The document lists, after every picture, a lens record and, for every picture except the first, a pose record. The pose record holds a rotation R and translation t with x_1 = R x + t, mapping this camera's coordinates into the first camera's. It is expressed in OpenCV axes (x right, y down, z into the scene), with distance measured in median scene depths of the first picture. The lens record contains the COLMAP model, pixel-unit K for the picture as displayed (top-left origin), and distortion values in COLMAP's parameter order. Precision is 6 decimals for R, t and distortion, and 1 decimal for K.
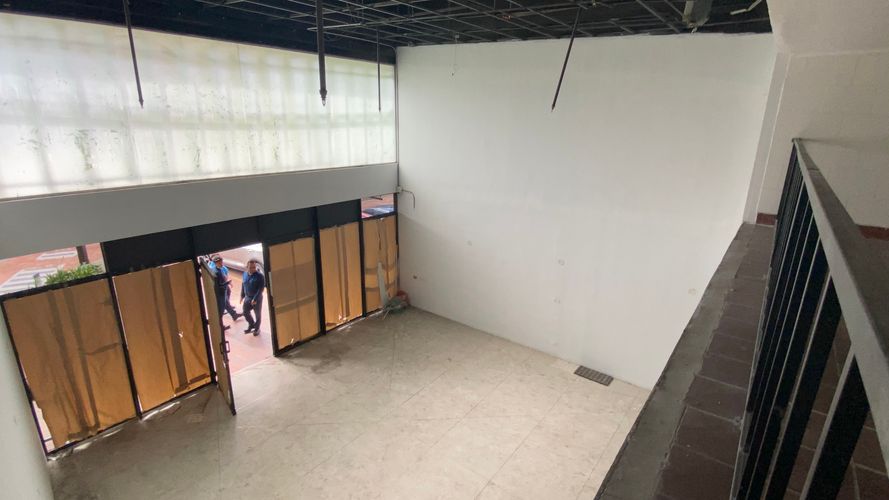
lens RADIAL K [[433.3, 0, 441.5], [0, 433.3, 250.1], [0, 0, 1]] dist [0.023051, -0.023487]
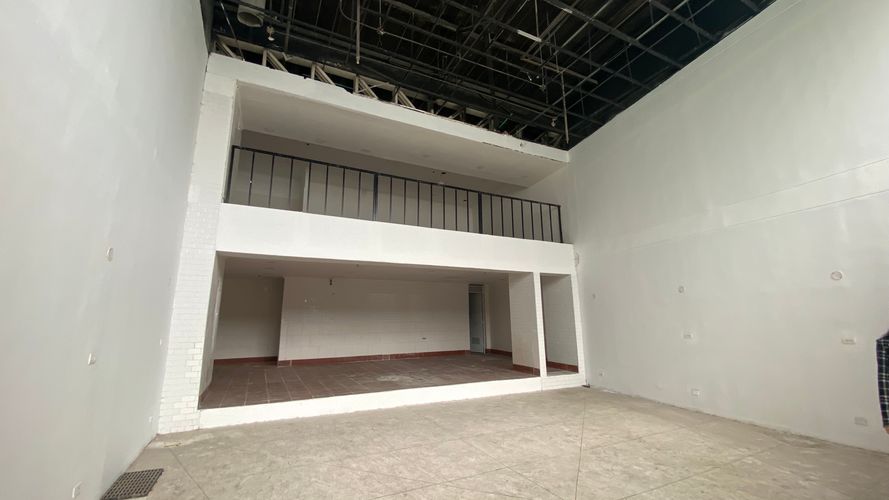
lens RADIAL K [[358.6, 0, 443.1], [0, 358.6, 251.5], [0, 0, 1]] dist [0.007582, -0.012612]
pose [[-0.904301, 0.069750, 0.421158, -0.152766], [0.118502, 0.988804, 0.090684, 0.031407], [-0.410118, 0.131914, -0.902442, 1.172353]]
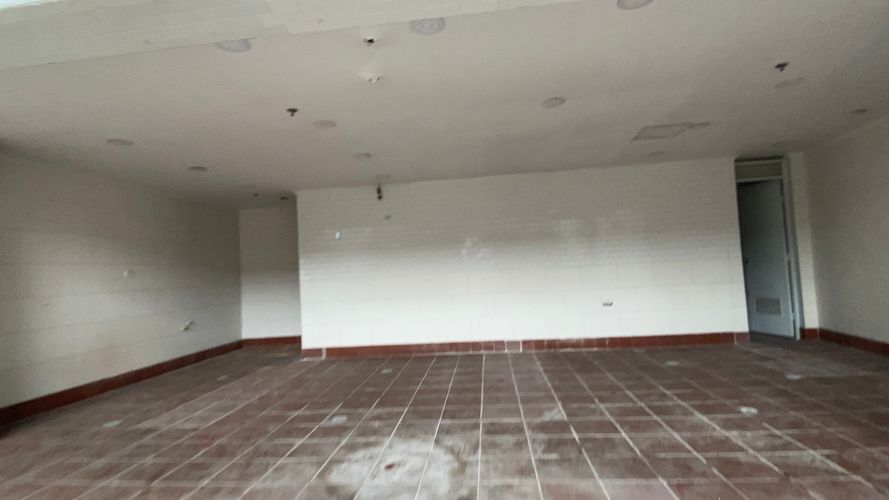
lens RADIAL K [[433.3, 0, 442.7], [0, 433.3, 252.6], [0, 0, 1]] dist [0.023051, -0.023487]
pose [[-0.528773, 0.048767, 0.847361, 0.071720], [0.293758, 0.947163, 0.128800, 0.240155], [-0.796308, 0.317025, -0.515159, 0.529129]]
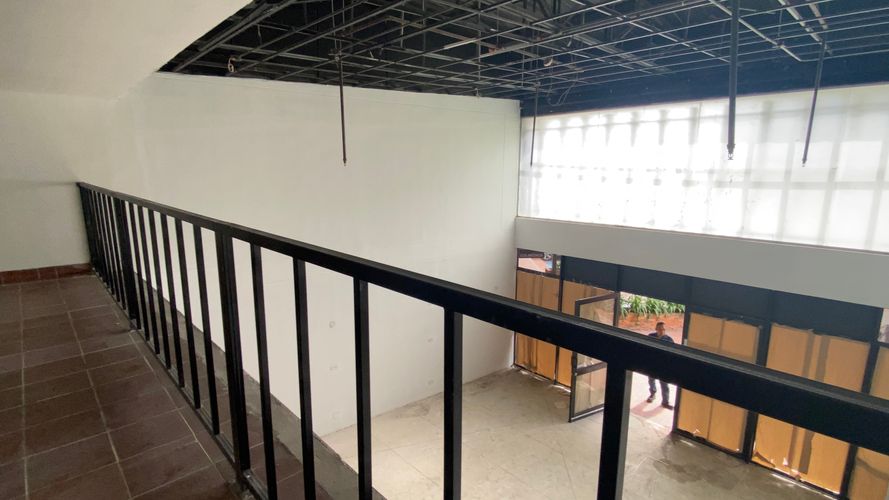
lens RADIAL K [[433.3, 0, 442.4], [0, 433.3, 244.0], [0, 0, 1]] dist [0.023051, -0.023487]
pose [[-0.145964, 0.156662, -0.976807, 0.537503], [-0.296246, 0.935150, 0.194249, -0.162232], [0.943892, 0.317728, -0.090088, 0.539662]]
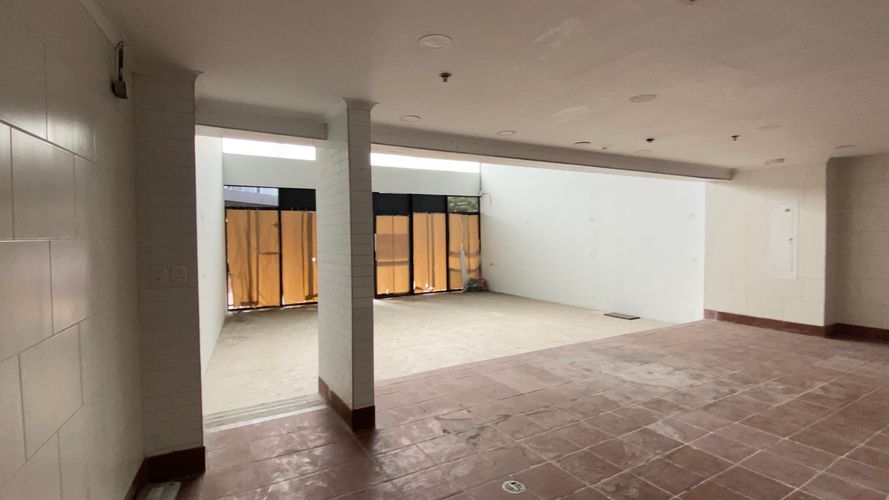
lens RADIAL K [[433.3, 0, 438.7], [0, 433.3, 246.0], [0, 0, 1]] dist [0.023051, -0.023487]
pose [[0.926814, -0.012780, -0.375304, 0.331944], [-0.087440, 0.964605, -0.248781, 0.424734], [0.365200, 0.263390, 0.892891, -0.182789]]
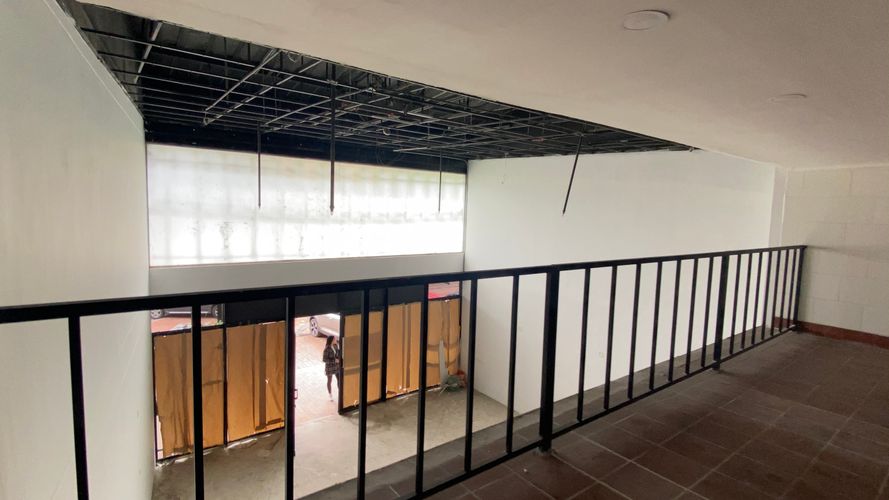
lens RADIAL K [[433.3, 0, 442.0], [0, 433.3, 247.9], [0, 0, 1]] dist [0.023051, -0.023487]
pose [[0.965706, 0.036562, -0.257050, 0.169465], [-0.089801, 0.975967, -0.198557, 0.021340], [0.243612, 0.214831, 0.945781, -0.122990]]
